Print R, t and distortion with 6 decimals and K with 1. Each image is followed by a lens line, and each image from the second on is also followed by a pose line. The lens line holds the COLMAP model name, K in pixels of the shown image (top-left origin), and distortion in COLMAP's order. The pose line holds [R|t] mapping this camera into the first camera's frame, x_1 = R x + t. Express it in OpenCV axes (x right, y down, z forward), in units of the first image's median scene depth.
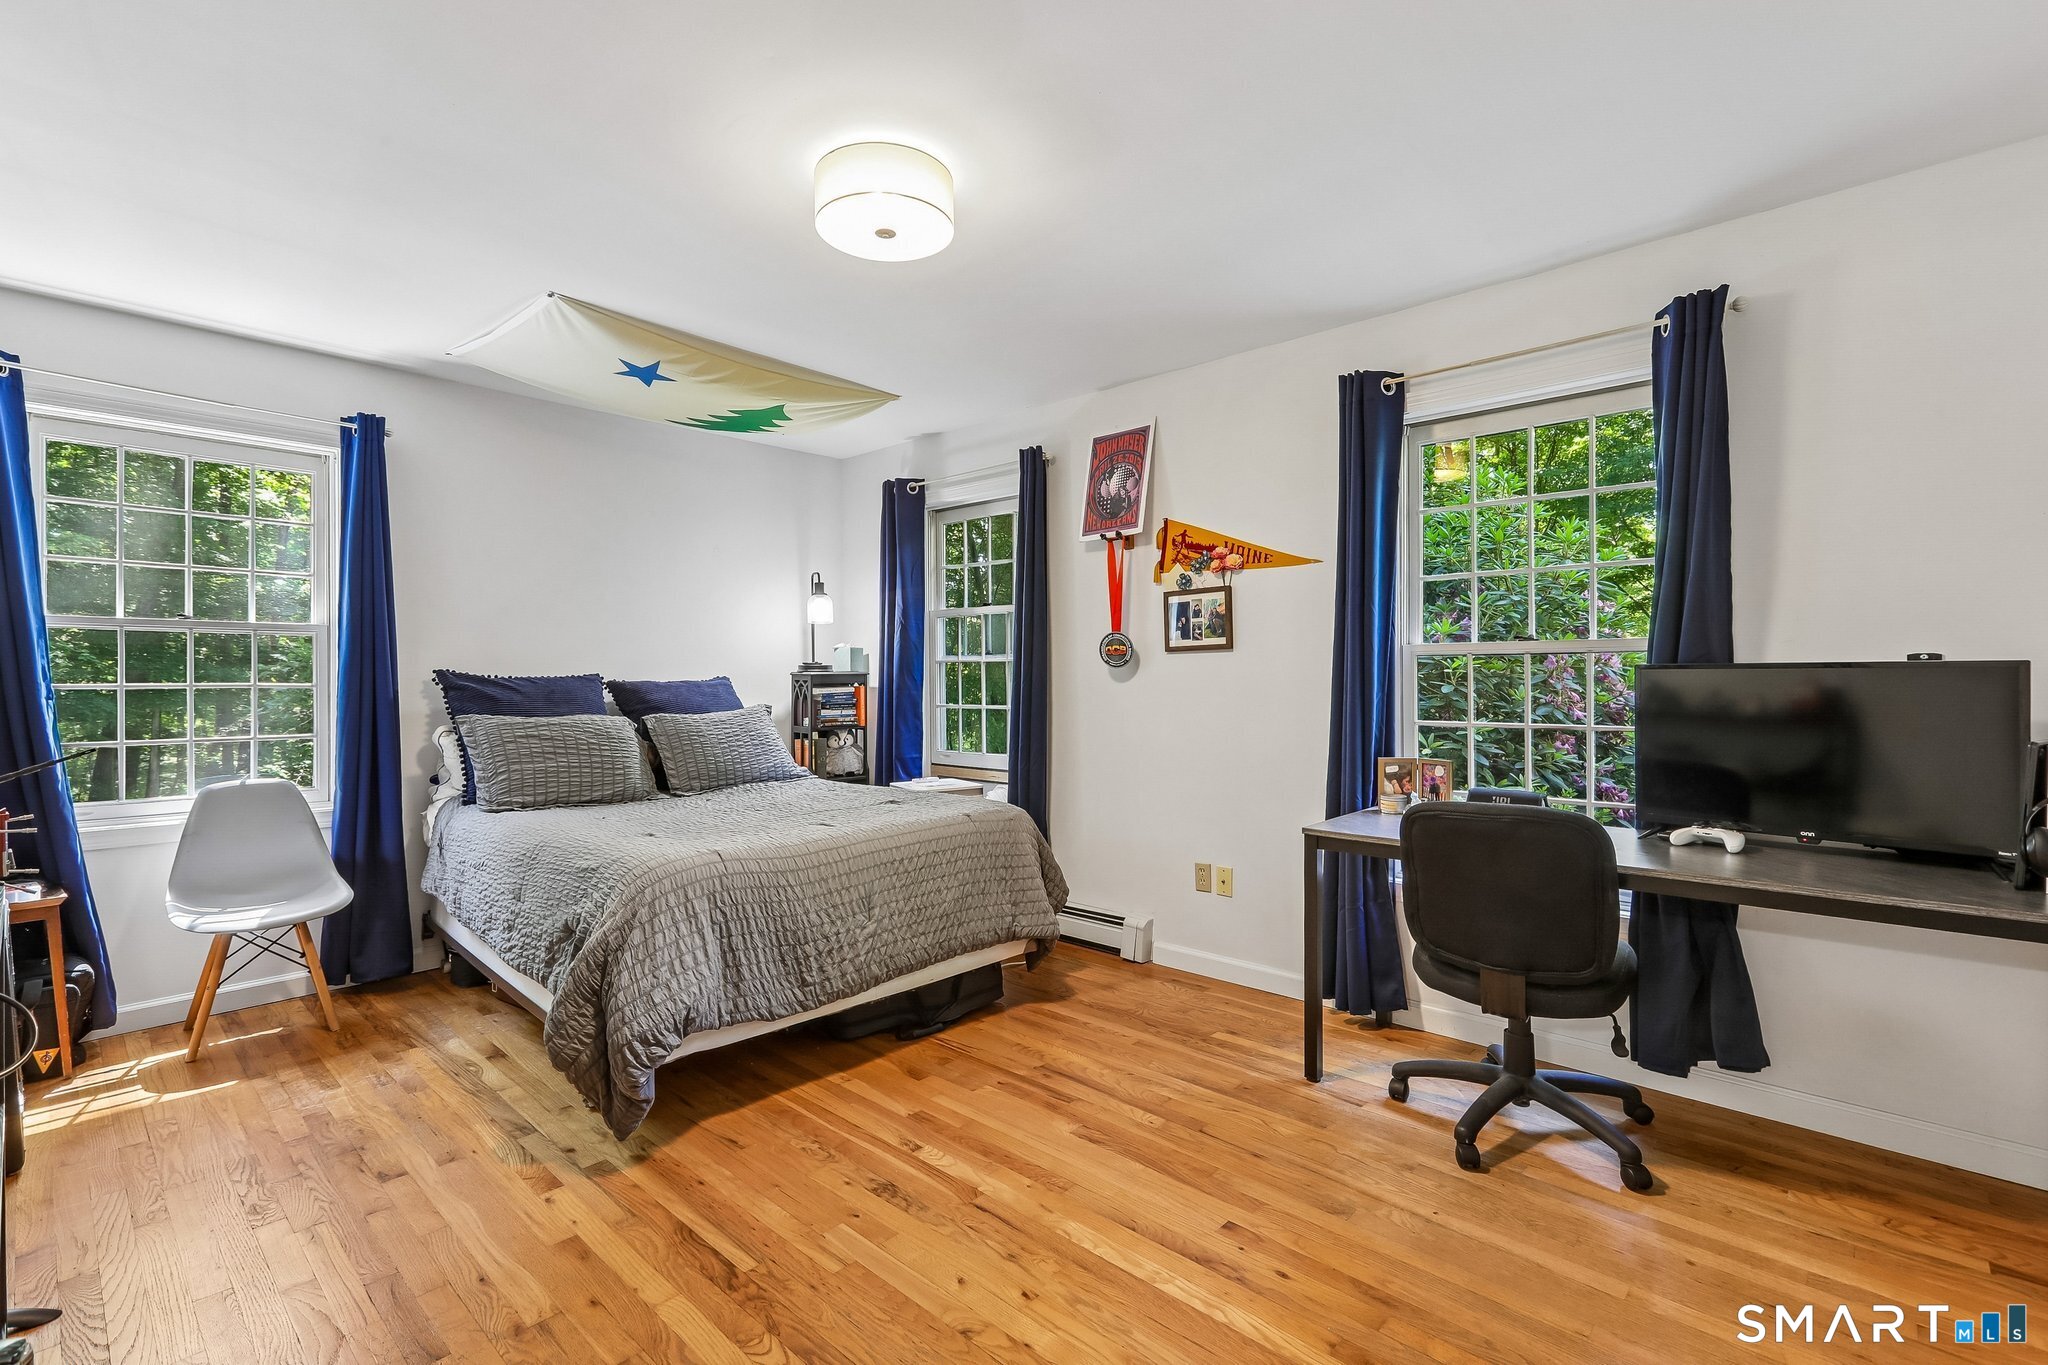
lens RADIAL K [[931.8, 0, 1028.5], [0, 931.8, 662.4], [0, 0, 1]] dist [-0.012183, 0.013894]
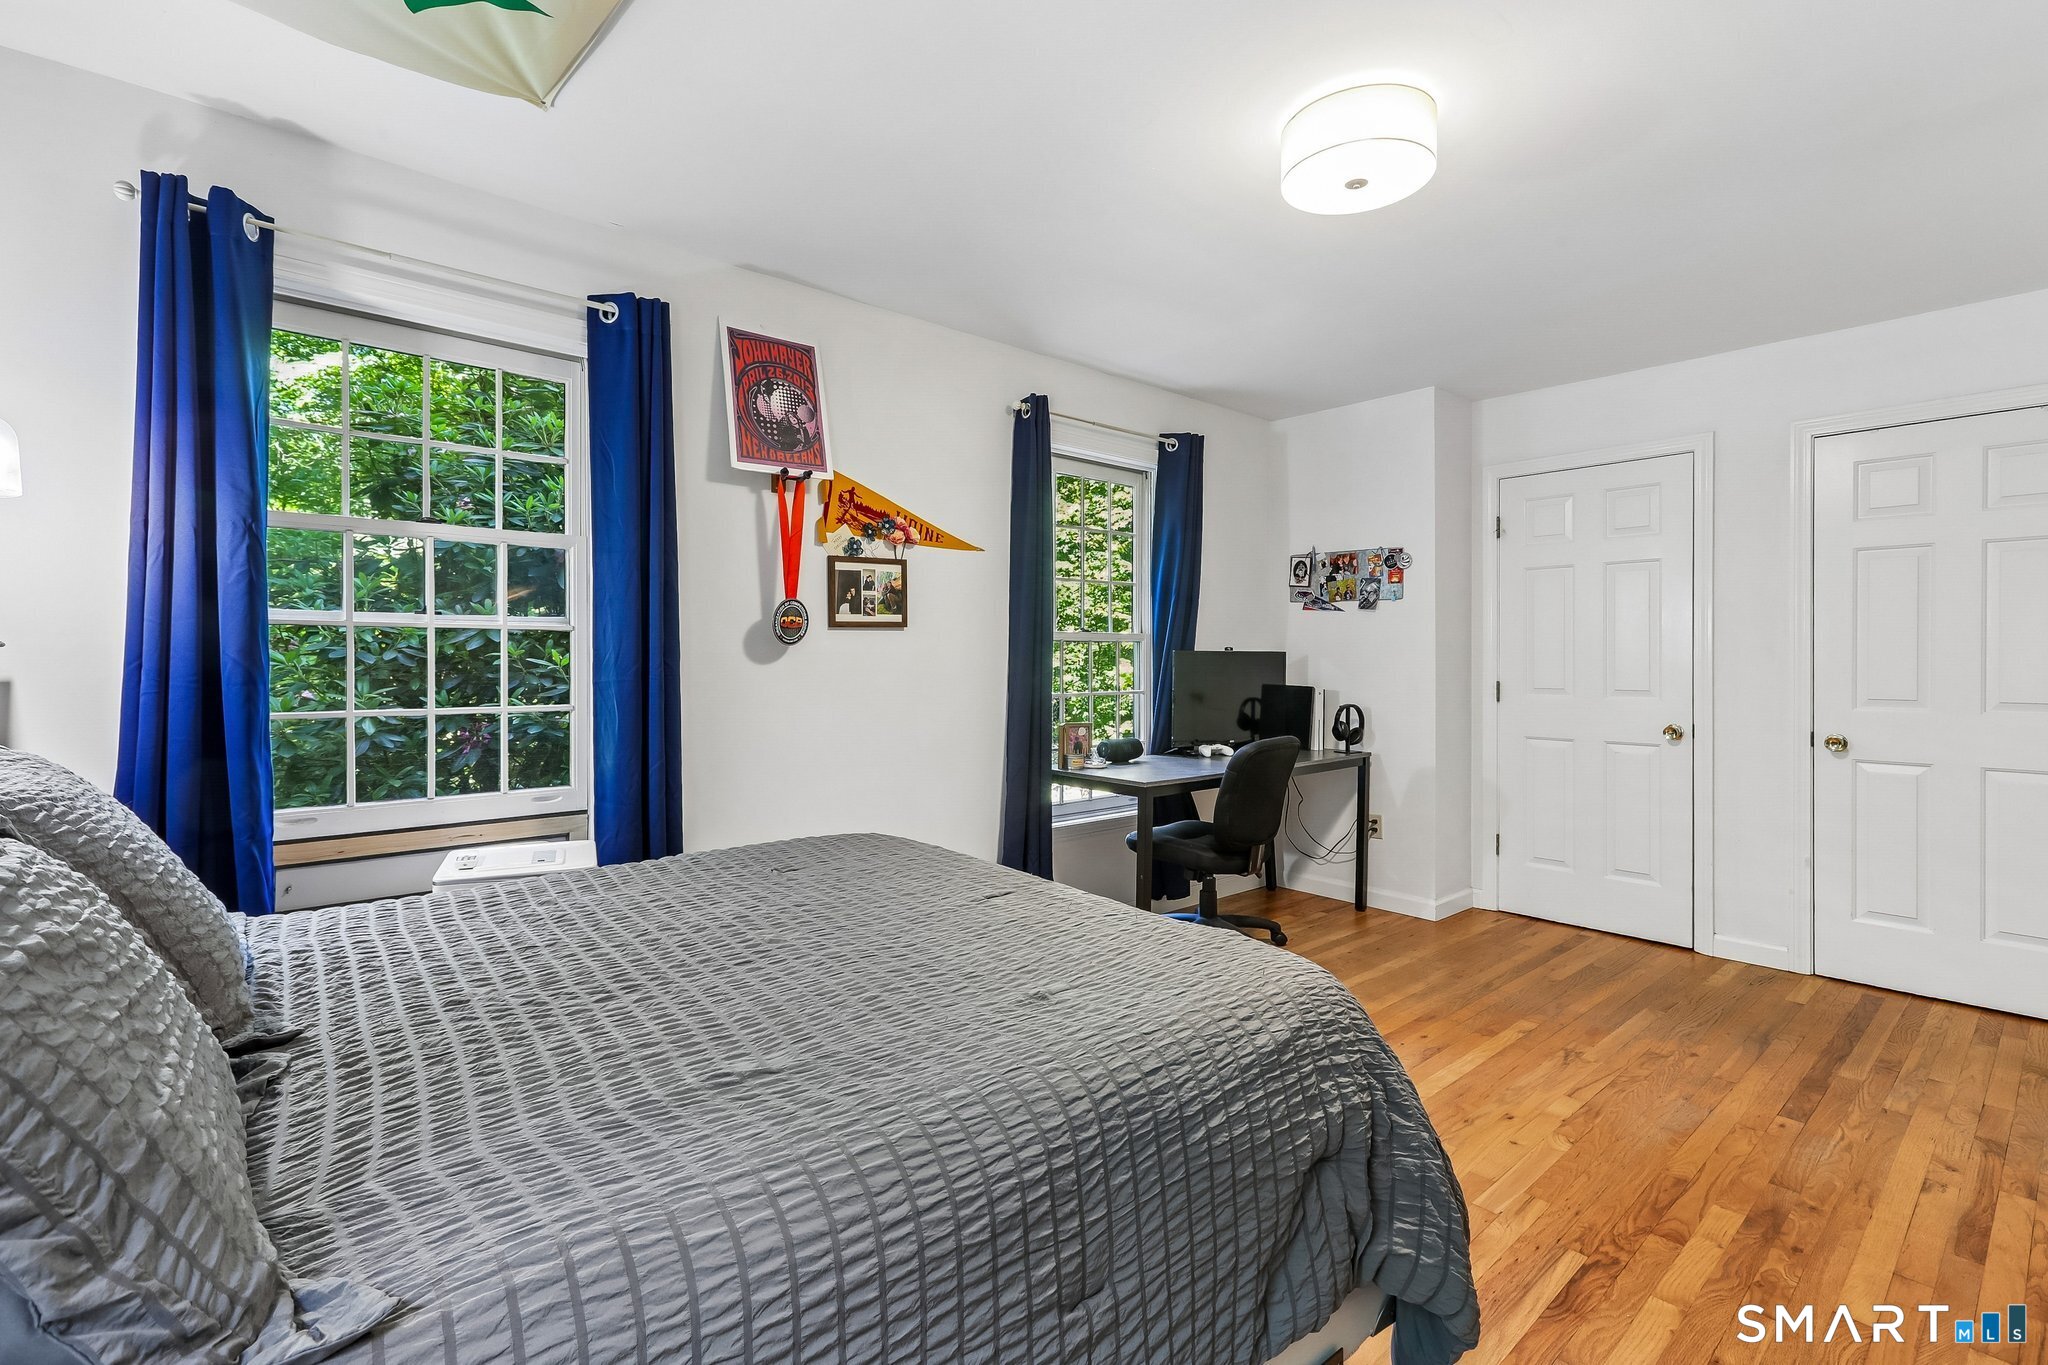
lens RADIAL K [[931.8, 0, 1028.5], [0, 931.8, 662.4], [0, 0, 1]] dist [-0.012183, 0.013894]
pose [[0.100286, -0.001912, 0.994957, -0.684573], [-0.018072, 0.999830, 0.003743, 0.014600], [-0.994795, -0.018356, 0.100234, 0.755203]]
